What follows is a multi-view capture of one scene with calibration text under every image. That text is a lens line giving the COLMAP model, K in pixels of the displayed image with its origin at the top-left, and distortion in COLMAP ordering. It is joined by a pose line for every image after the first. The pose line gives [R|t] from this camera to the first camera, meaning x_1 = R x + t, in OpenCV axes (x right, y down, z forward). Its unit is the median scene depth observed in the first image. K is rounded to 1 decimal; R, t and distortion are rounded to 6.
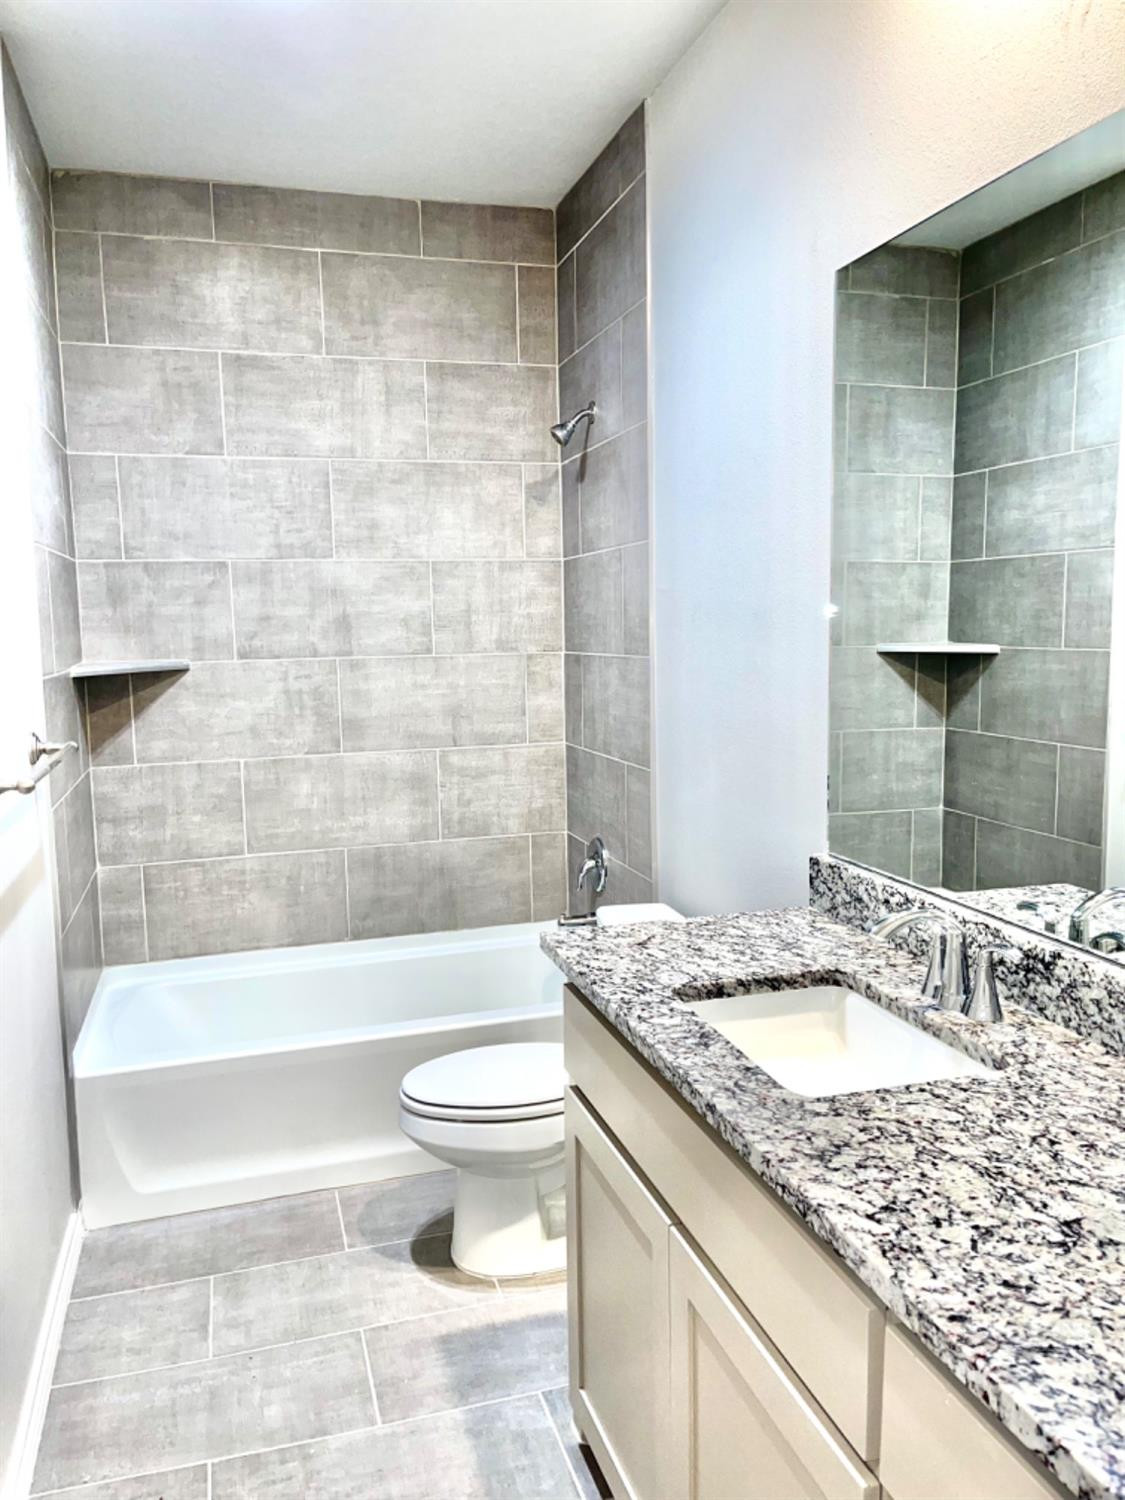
lens RADIAL K [[1155.6, 0, 569.7], [0, 1155.6, 753.0], [0, 0, 1]] dist [0.066640, -0.084324]
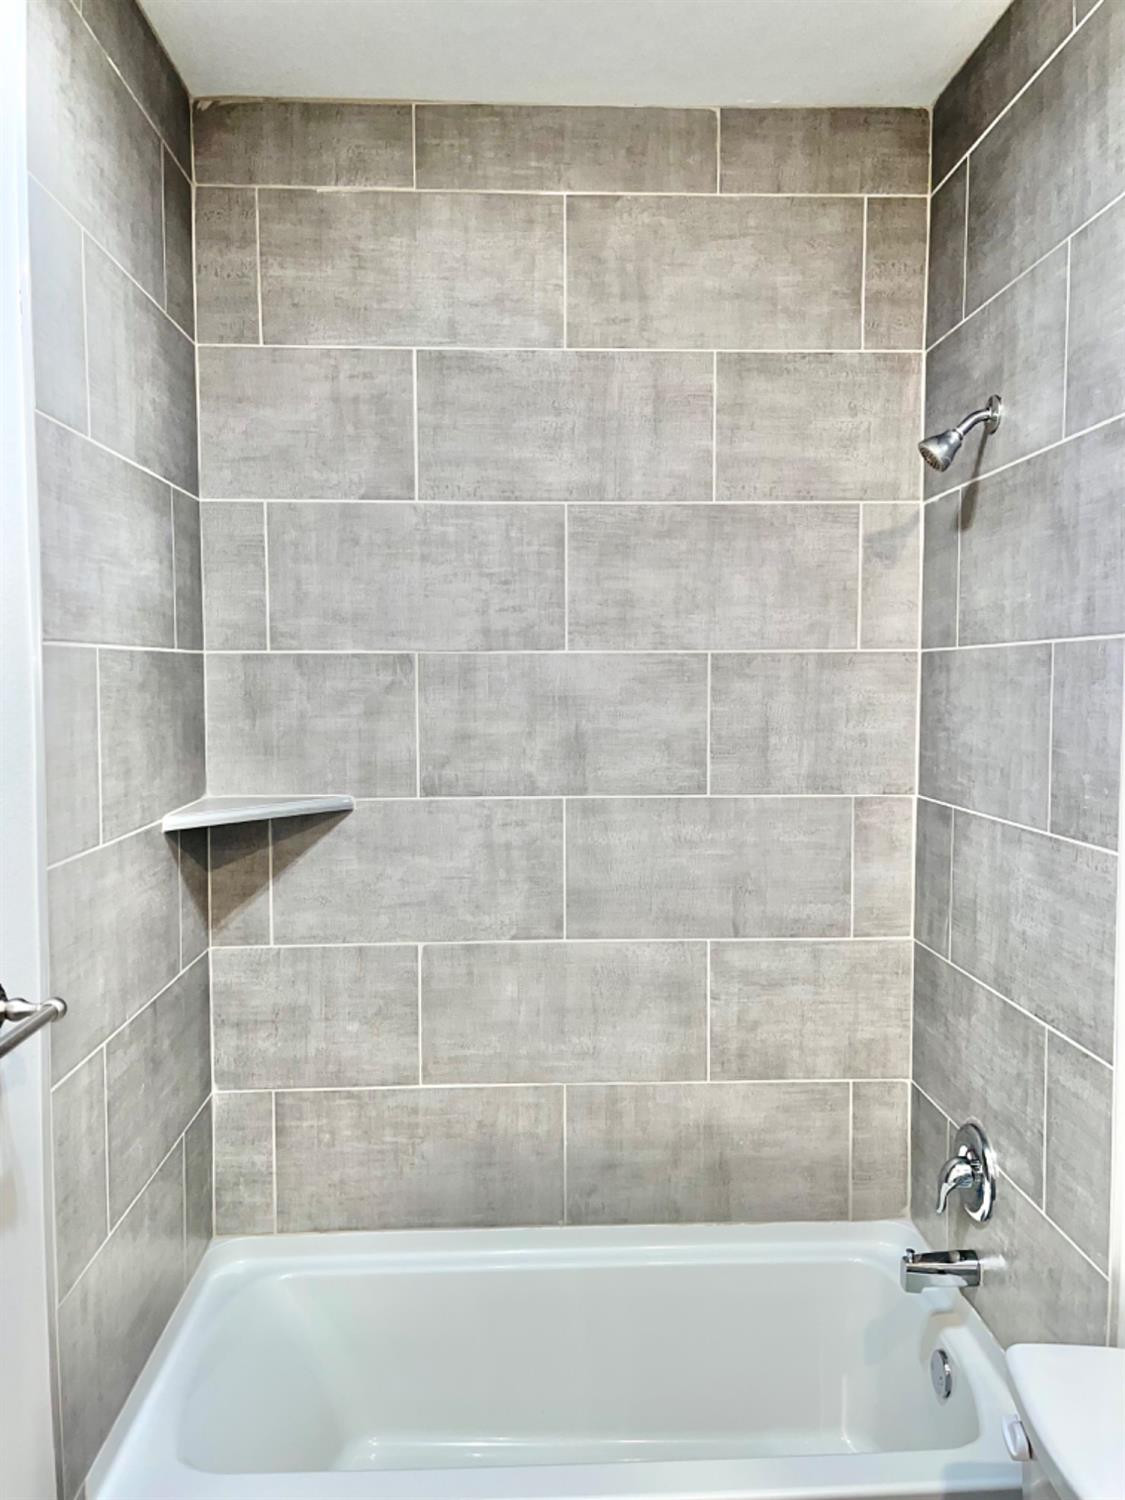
lens RADIAL K [[1155.6, 0, 564.1], [0, 1155.6, 748.2], [0, 0, 1]] dist [0.066640, -0.084324]
pose [[0.970268, 0.033501, -0.239705, -0.043881], [-0.045462, 0.997972, -0.044544, -0.083515], [0.237726, 0.054118, 0.969823, 0.367337]]
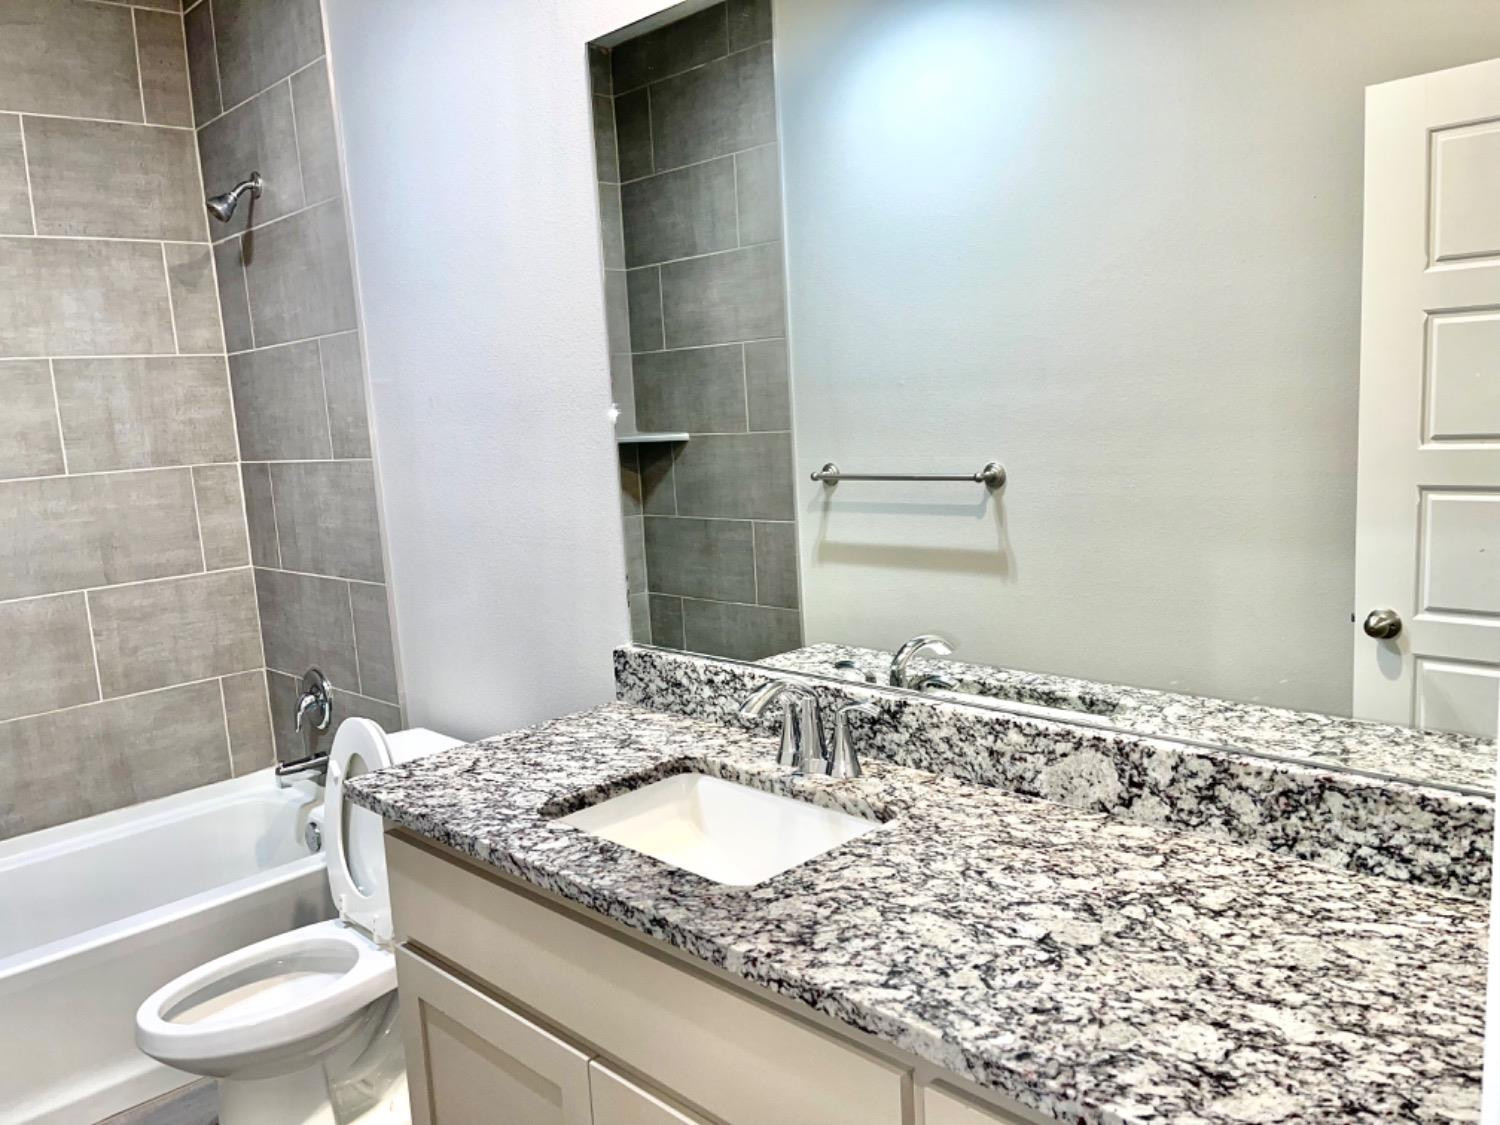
lens RADIAL K [[1155.6, 0, 760.7], [0, 1155.6, 565.0], [0, 0, 1]] dist [0.066640, -0.084324]
pose [[0.880247, -0.102664, 0.463276, -0.081061], [0.099069, 0.994561, 0.032163, -0.000441], [-0.464058, 0.017585, 0.885630, 0.051545]]
